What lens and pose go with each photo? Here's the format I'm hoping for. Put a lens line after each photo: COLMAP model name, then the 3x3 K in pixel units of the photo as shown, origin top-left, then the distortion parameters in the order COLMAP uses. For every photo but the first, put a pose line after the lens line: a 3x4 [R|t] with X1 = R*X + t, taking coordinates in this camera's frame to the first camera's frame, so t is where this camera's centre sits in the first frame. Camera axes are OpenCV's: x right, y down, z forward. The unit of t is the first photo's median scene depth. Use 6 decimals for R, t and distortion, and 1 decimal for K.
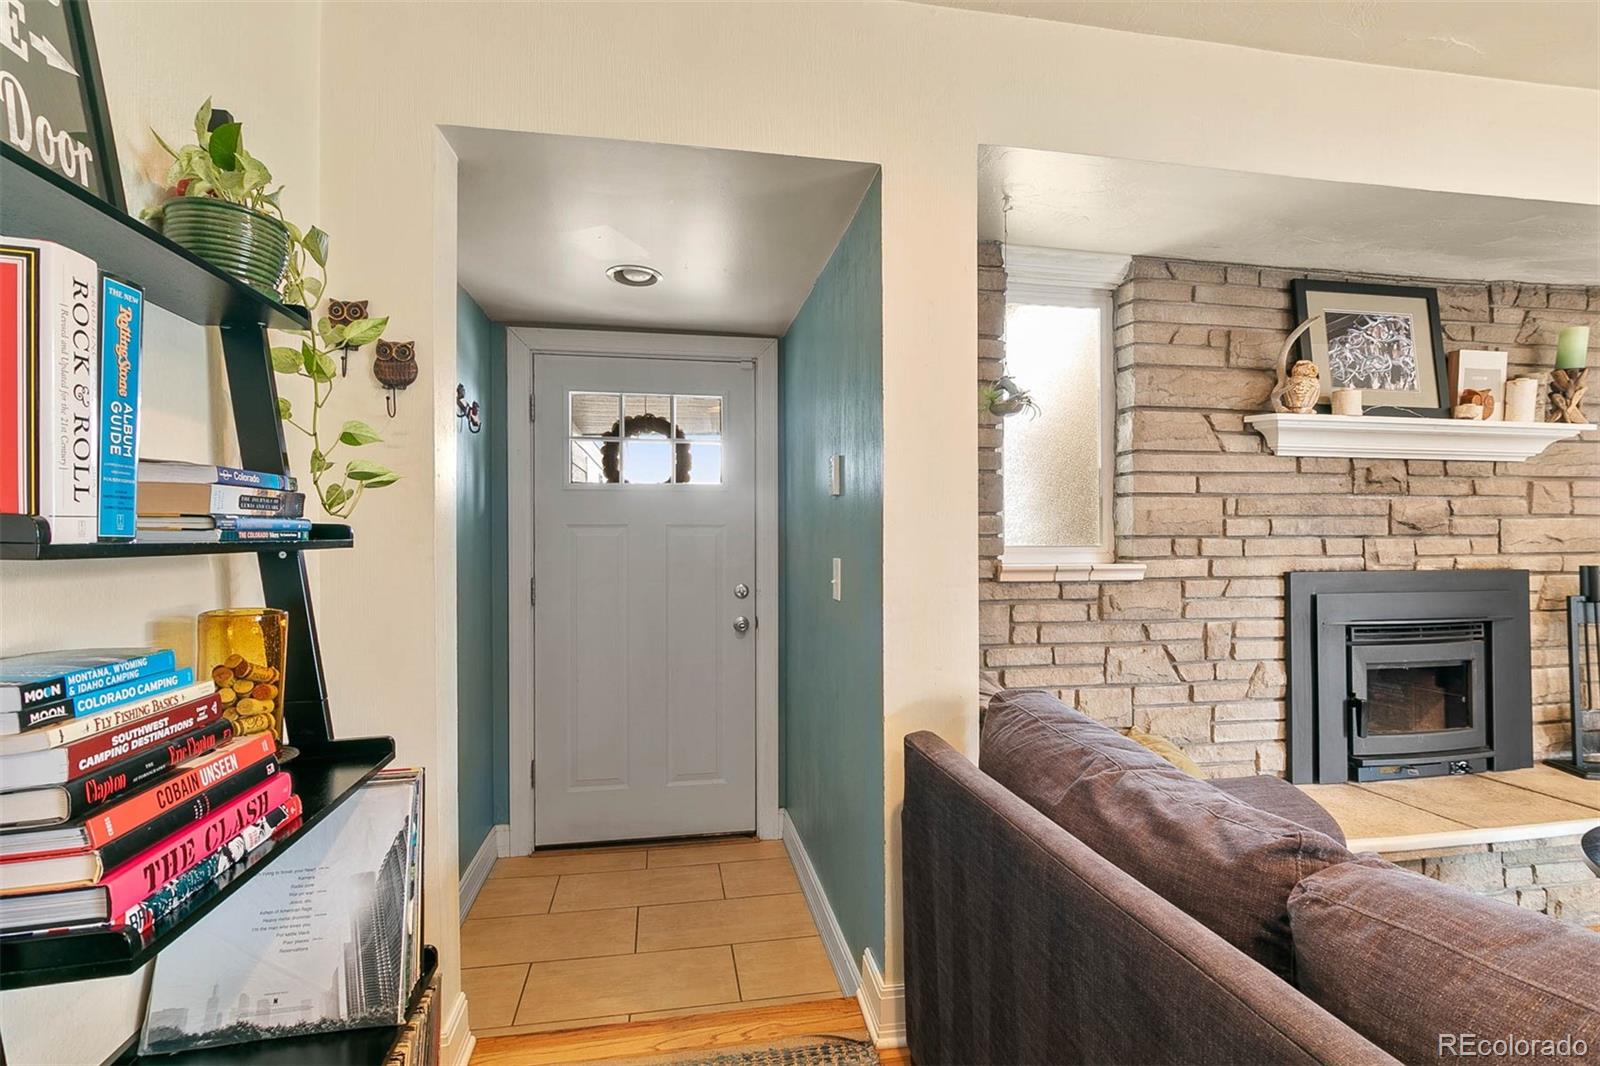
lens RADIAL K [[748.2, 0, 796.5], [0, 748.2, 533.6], [0, 0, 1]] dist [0.007062, -0.006904]
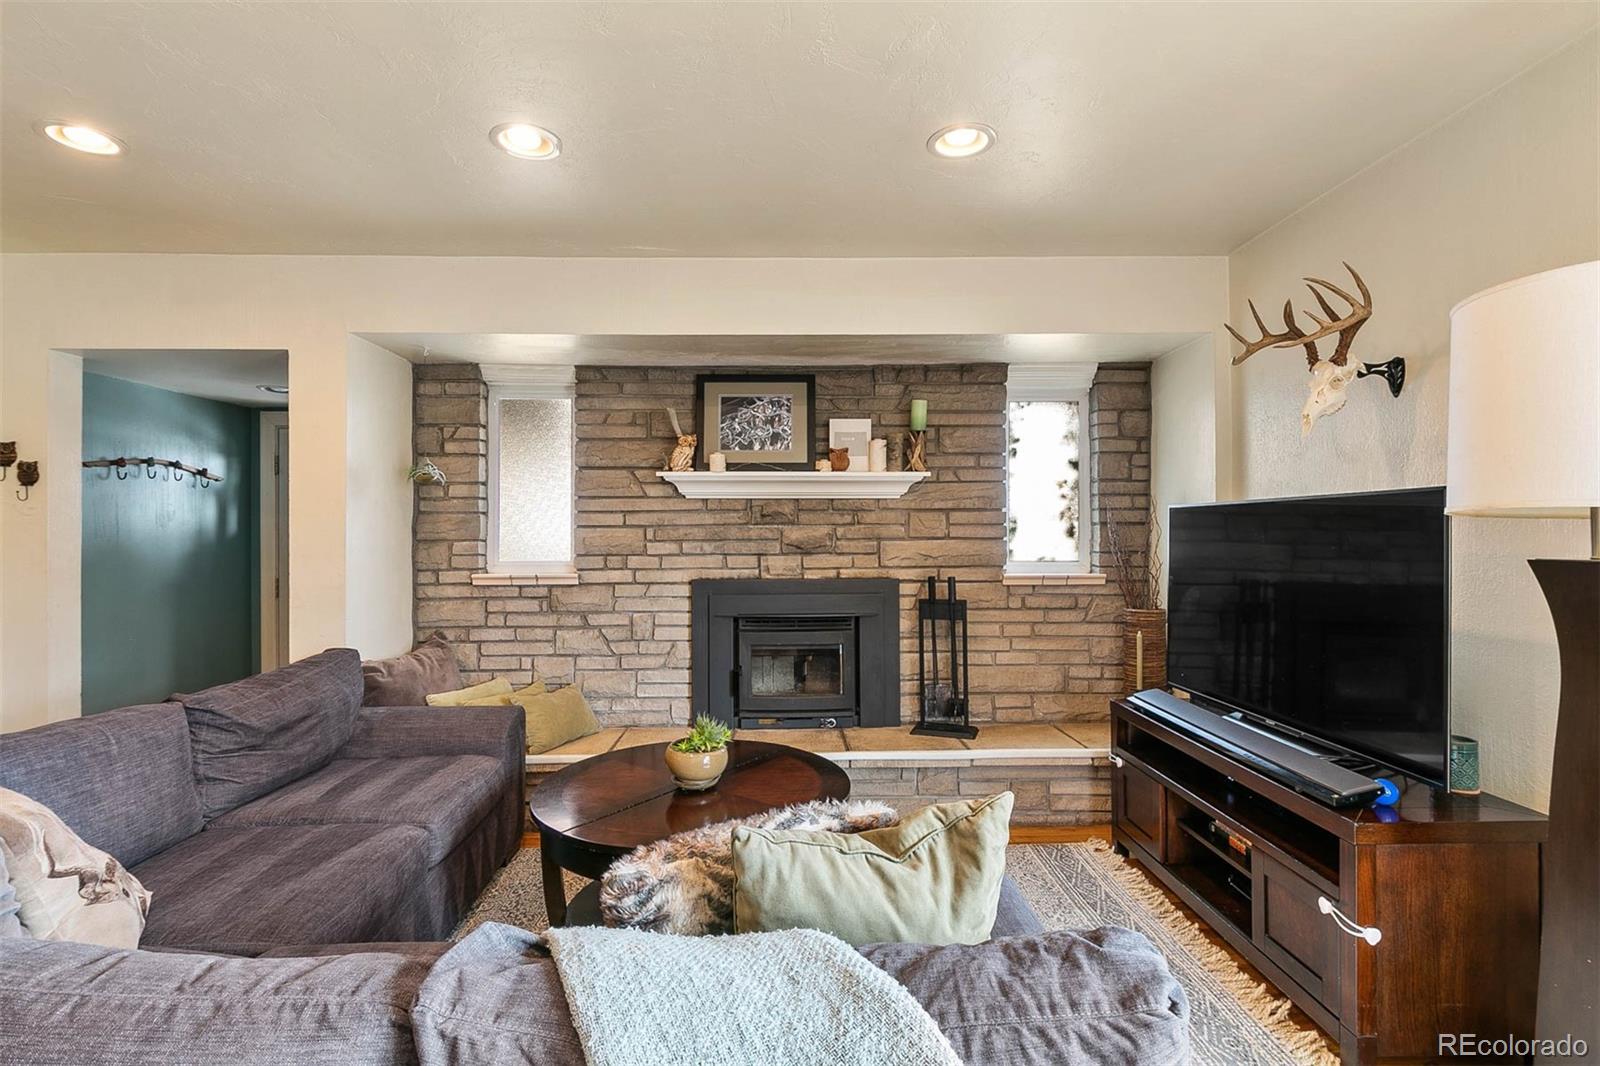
lens RADIAL K [[748.2, 0, 791.4], [0, 748.2, 525.2], [0, 0, 1]] dist [0.007062, -0.006904]
pose [[0.988075, -0.003477, -0.153934, 1.056281], [0.002763, 0.999984, -0.004854, -0.045160], [0.153949, 0.004371, 0.988069, -0.380897]]
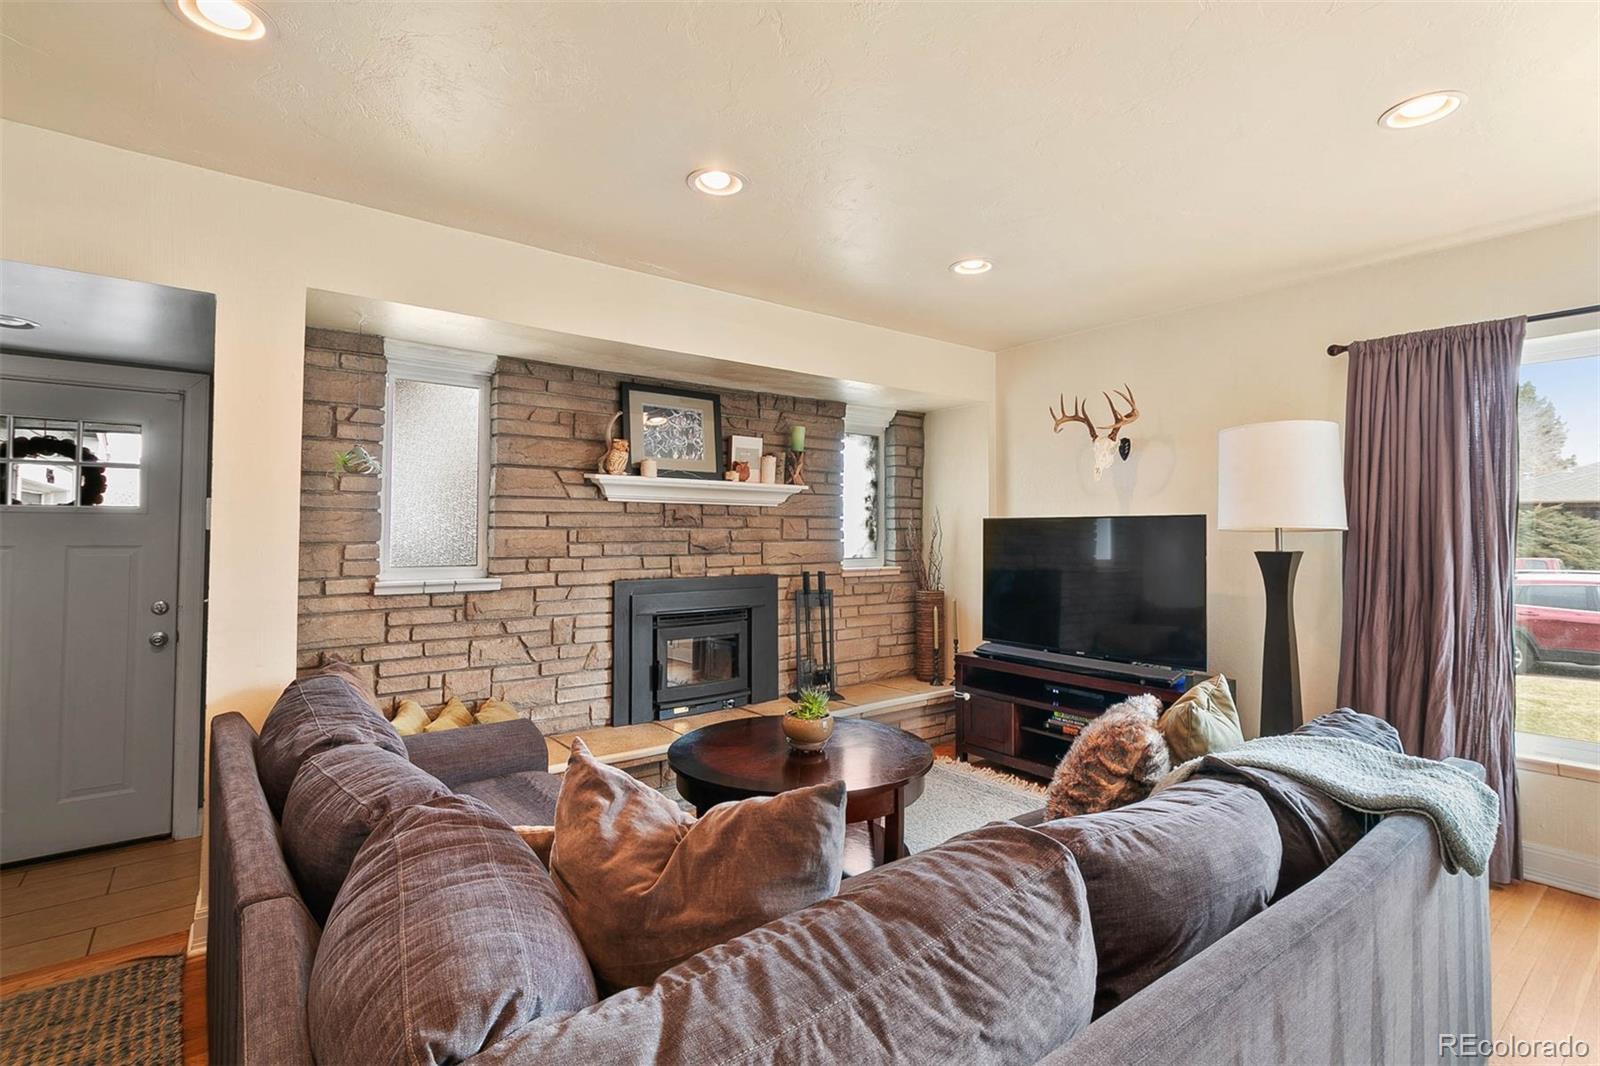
lens RADIAL K [[748.2, 0, 796.5], [0, 748.2, 507.3], [0, 0, 1]] dist [0.007062, -0.006904]
pose [[0.885098, 0.020093, 0.464970, 0.286933], [-0.006758, 0.999517, -0.030329, -0.049813], [-0.465355, 0.023702, 0.884807, -0.458394]]
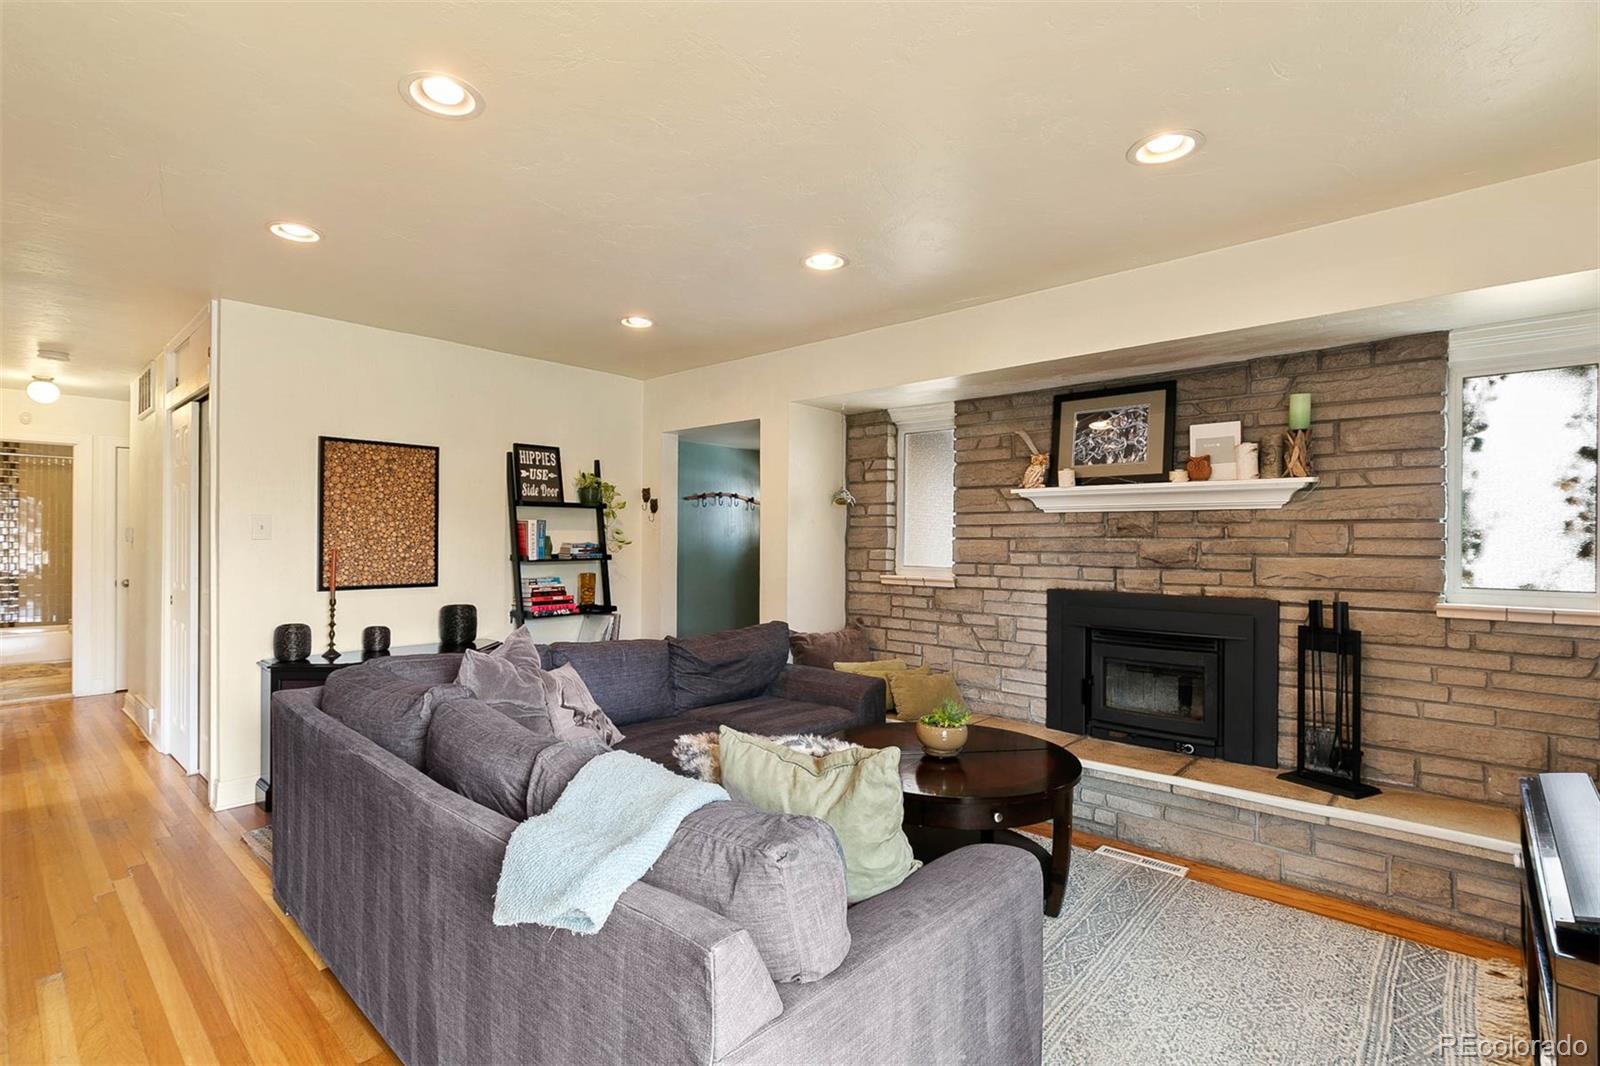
lens RADIAL K [[748.2, 0, 791.8], [0, 748.2, 539.4], [0, 0, 1]] dist [0.007062, -0.006904]
pose [[0.606571, 0.005381, -0.795011, 1.540779], [-0.002921, 0.999985, 0.004539, -0.054568], [0.795024, -0.000431, 0.606578, -0.340214]]
